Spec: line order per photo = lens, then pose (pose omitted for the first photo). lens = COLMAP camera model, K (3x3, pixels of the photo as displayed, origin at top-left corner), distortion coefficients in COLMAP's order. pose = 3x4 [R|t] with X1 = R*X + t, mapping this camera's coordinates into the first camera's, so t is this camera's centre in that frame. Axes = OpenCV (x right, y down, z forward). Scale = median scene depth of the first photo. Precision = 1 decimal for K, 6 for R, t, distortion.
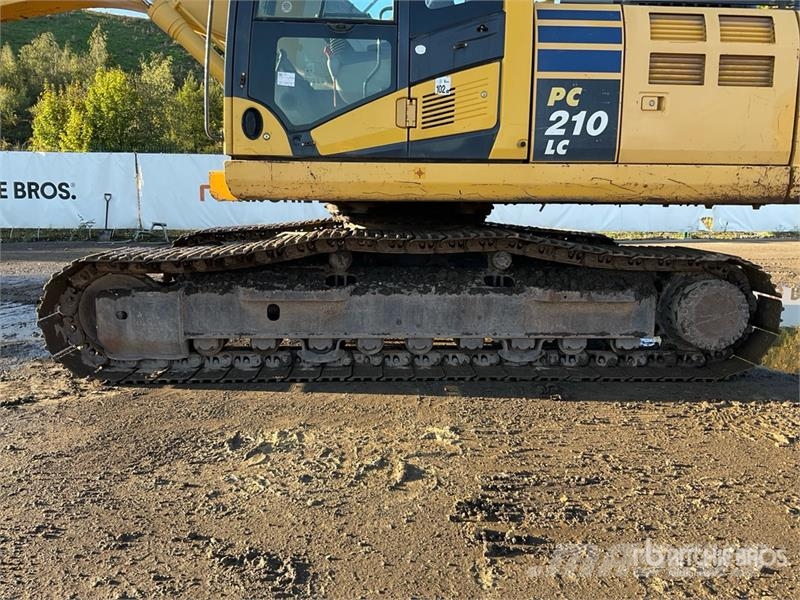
lens RADIAL K [[555.5, 0, 400.0], [0, 555.5, 300.0], [0, 0, 1]] dist [0.075578, -0.089094]
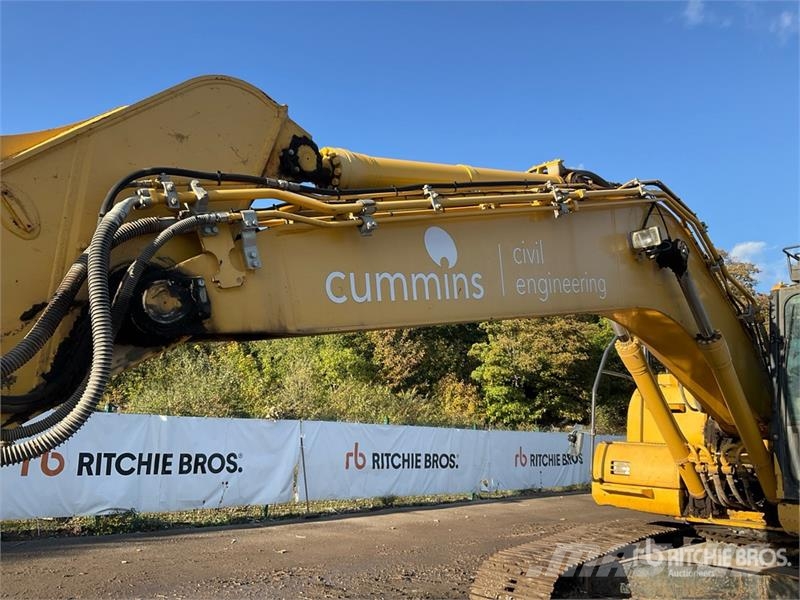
lens RADIAL K [[656.5, 0, 400.0], [0, 656.5, 300.0], [0, 0, 1]] dist [0.108666, -0.219989]
pose [[0.733538, 0.159113, 0.660761, -2.057617], [0.051417, 0.956432, -0.287392, -0.239117], [-0.677700, 0.244787, 0.693399, 0.136533]]
